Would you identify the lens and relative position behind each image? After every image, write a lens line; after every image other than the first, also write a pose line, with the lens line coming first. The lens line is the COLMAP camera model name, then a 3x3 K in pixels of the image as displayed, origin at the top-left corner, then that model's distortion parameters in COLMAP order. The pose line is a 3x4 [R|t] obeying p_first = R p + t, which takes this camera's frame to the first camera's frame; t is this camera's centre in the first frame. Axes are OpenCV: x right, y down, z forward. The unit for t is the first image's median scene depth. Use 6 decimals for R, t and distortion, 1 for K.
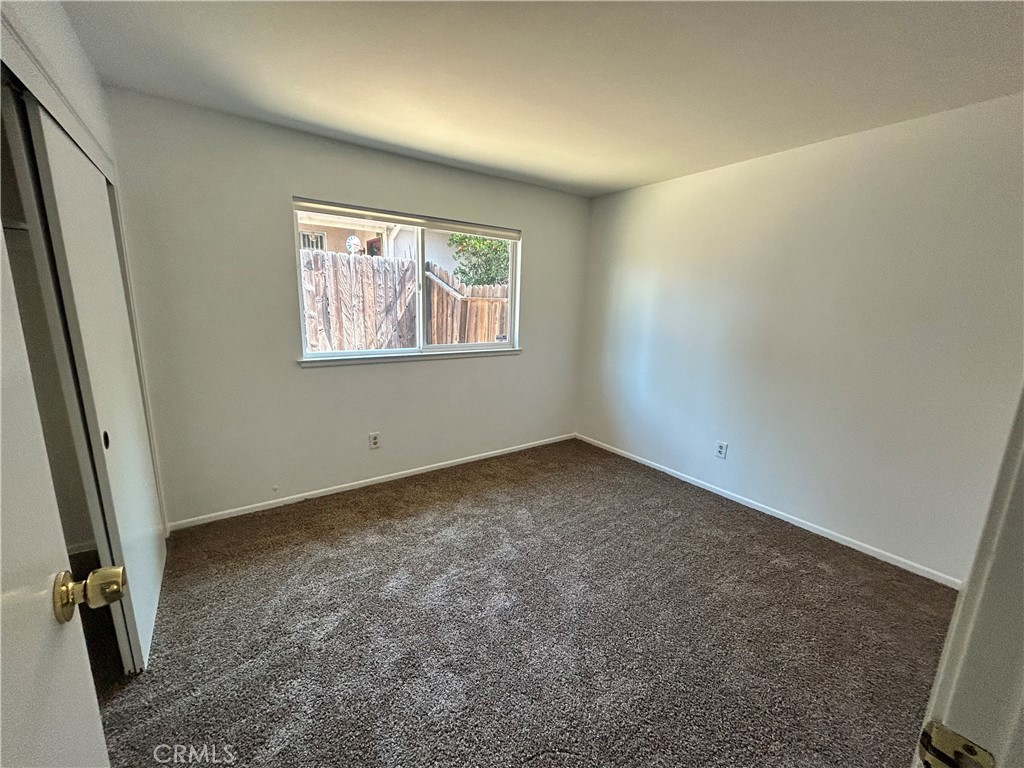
lens RADIAL K [[411.0, 0, 509.9], [0, 411.0, 385.8], [0, 0, 1]] dist [-0.001174, -0.000139]
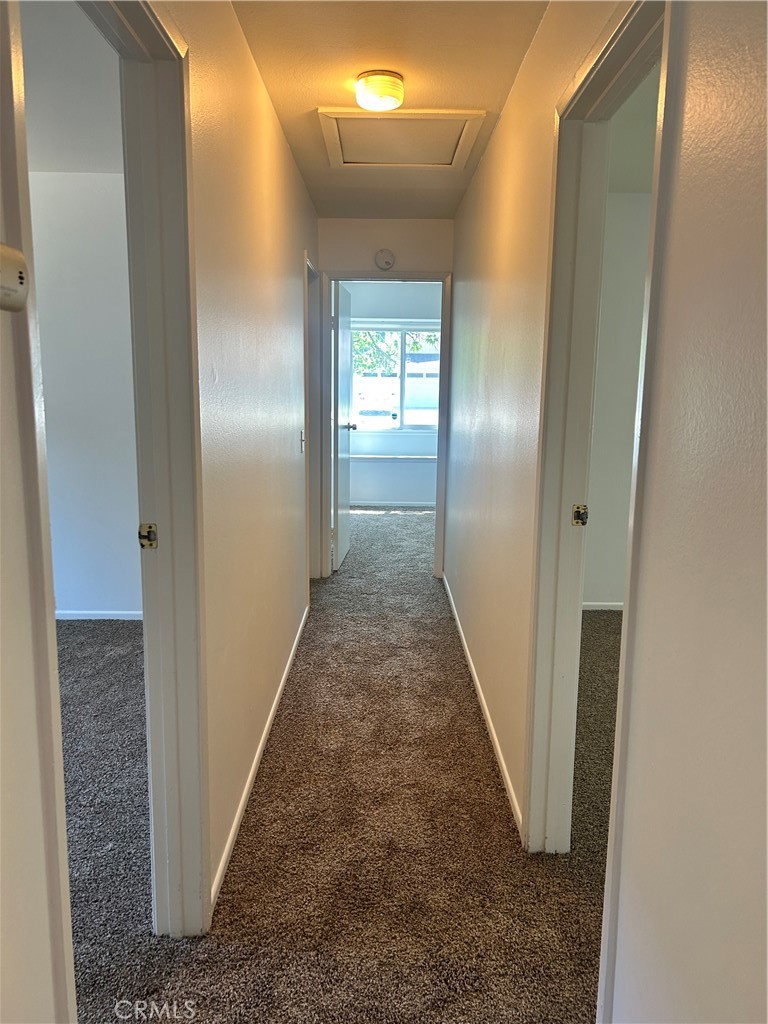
lens RADIAL K [[770.8, 0, 383.9], [0, 770.8, 510.1], [0, 0, 1]] dist [0.004728, 0.000483]
pose [[0.574855, -0.152649, 0.803891, -0.193564], [0.160891, 0.984352, 0.071864, 0.067092], [-0.802282, 0.088027, 0.590419, -0.308244]]
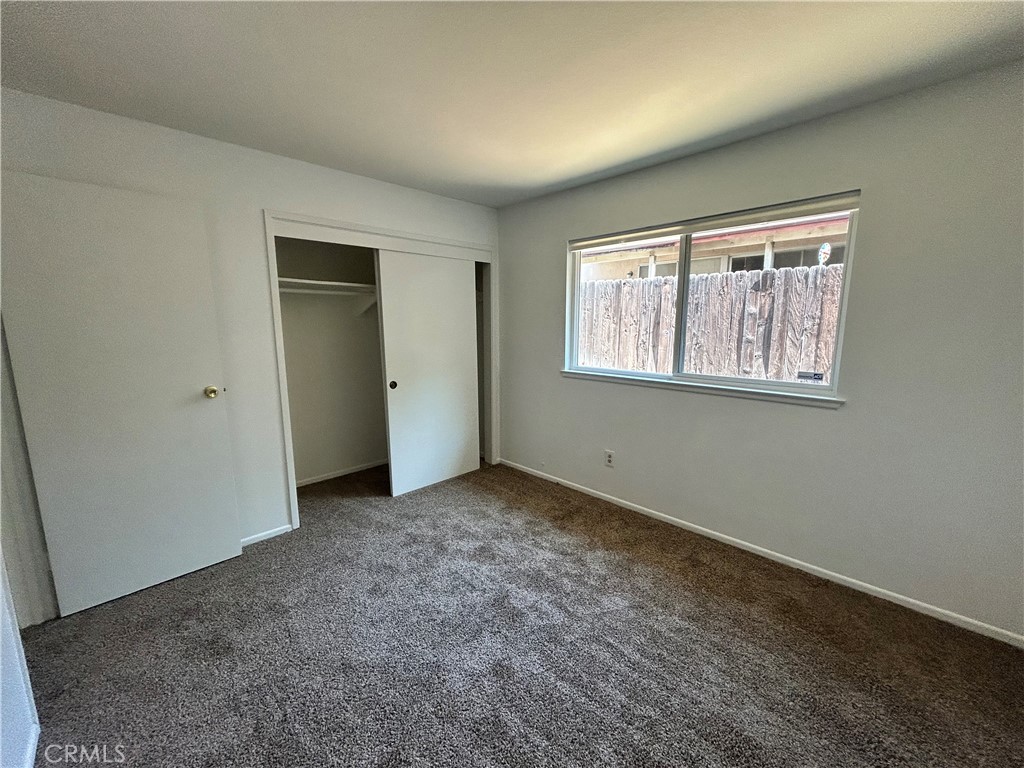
lens RADIAL K [[411.0, 0, 509.5], [0, 411.0, 385.0], [0, 0, 1]] dist [-0.001174, -0.000139]
pose [[0.159337, 0.124851, -0.979298, 0.528976], [-0.192416, 0.976874, 0.093235, -0.079417], [0.968291, 0.173577, 0.179675, 0.483969]]
